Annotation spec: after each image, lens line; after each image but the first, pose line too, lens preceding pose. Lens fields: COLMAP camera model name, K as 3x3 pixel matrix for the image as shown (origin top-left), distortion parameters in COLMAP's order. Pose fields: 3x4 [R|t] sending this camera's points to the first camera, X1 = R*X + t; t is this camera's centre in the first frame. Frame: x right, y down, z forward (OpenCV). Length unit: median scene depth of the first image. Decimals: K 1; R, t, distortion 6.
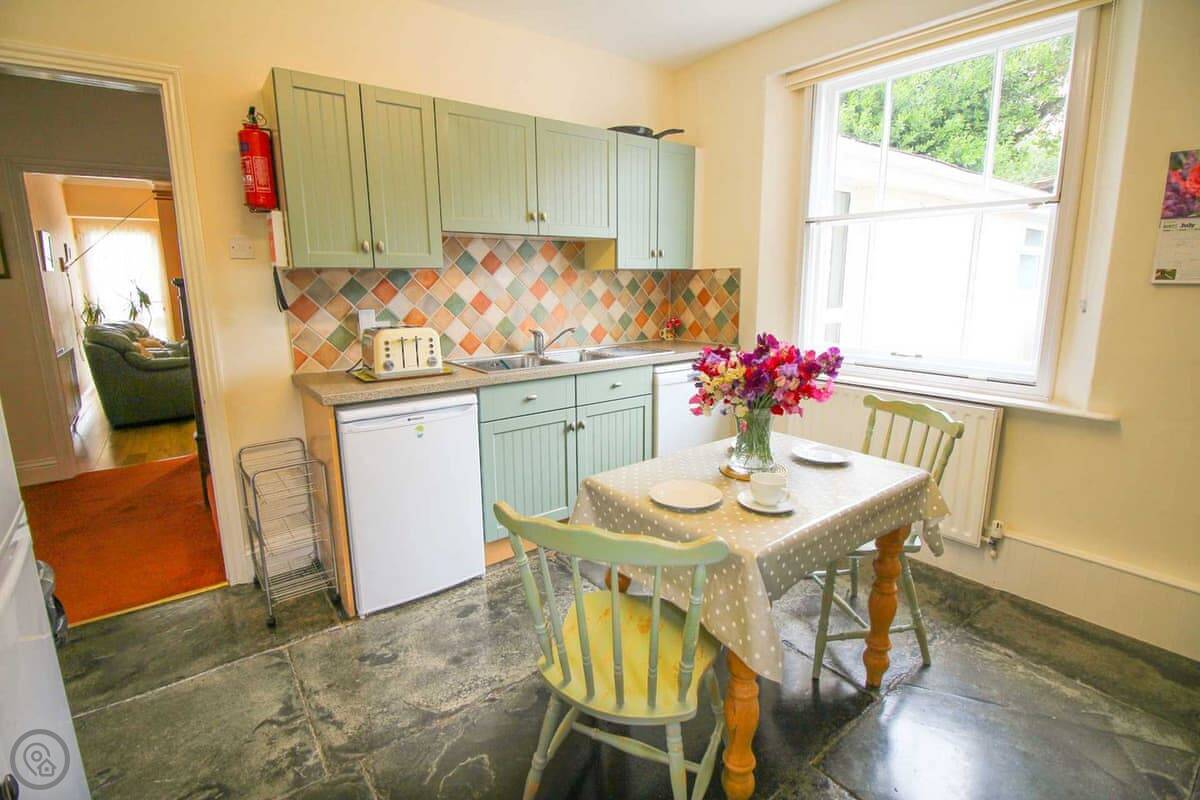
lens RADIAL K [[560.6, 0, 598.6], [0, 560.6, 382.1], [0, 0, 1]] dist [-0.010572, -0.006516]
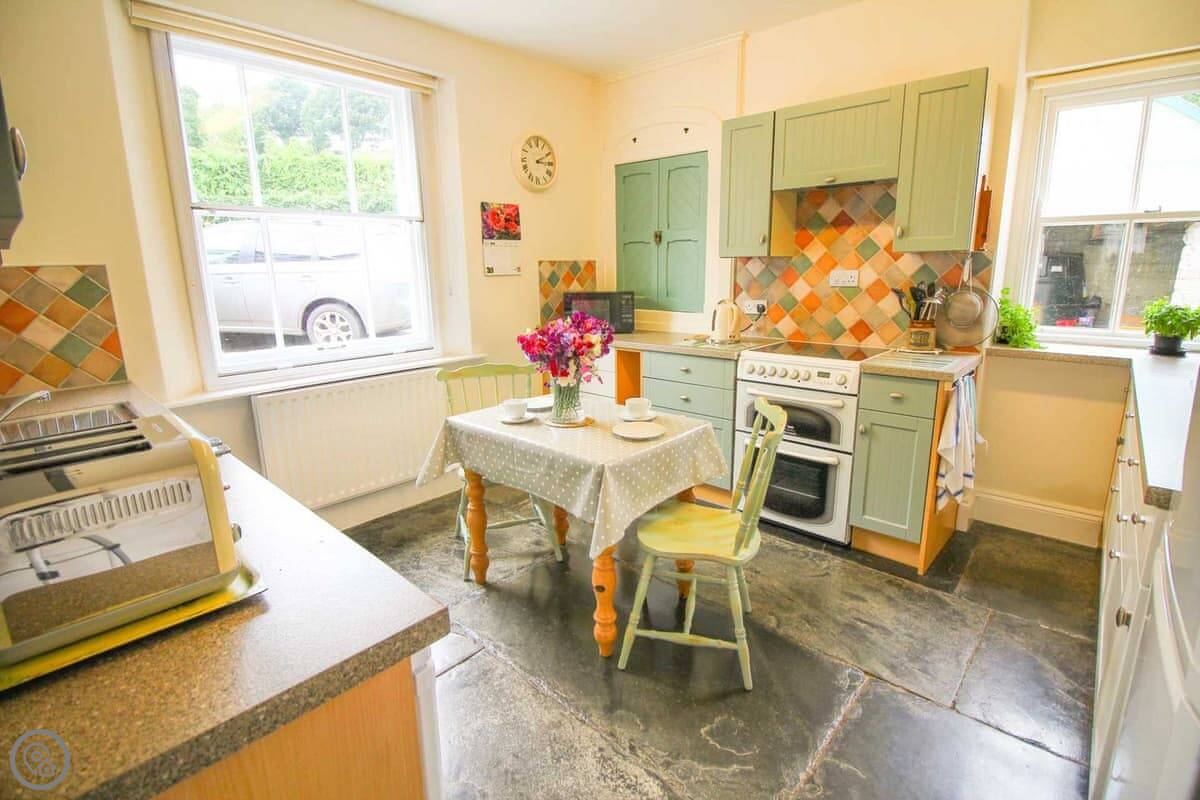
lens RADIAL K [[560.6, 0, 595.8], [0, 560.6, 389.6], [0, 0, 1]] dist [-0.010572, -0.006516]
pose [[-0.178471, -0.196094, 0.964207, -0.900724], [0.196777, 0.953031, 0.230243, -0.181623], [-0.964068, 0.230825, -0.131501, 1.019842]]
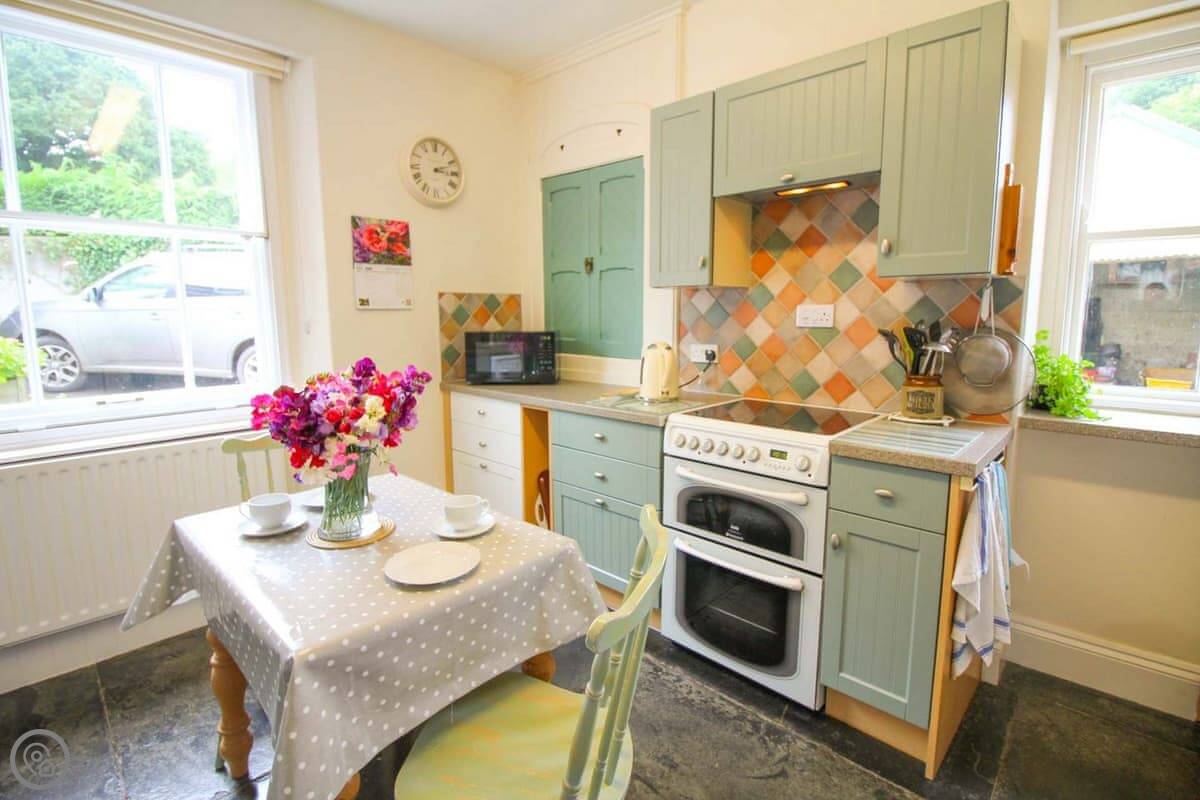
lens RADIAL K [[560.6, 0, 597.1], [0, 560.6, 389.6], [0, 0, 1]] dist [-0.010572, -0.006516]
pose [[-0.166654, -0.124058, 0.978180, -0.505694], [0.185946, 0.970299, 0.154738, -0.092447], [-0.968323, 0.207676, -0.138637, 0.682051]]
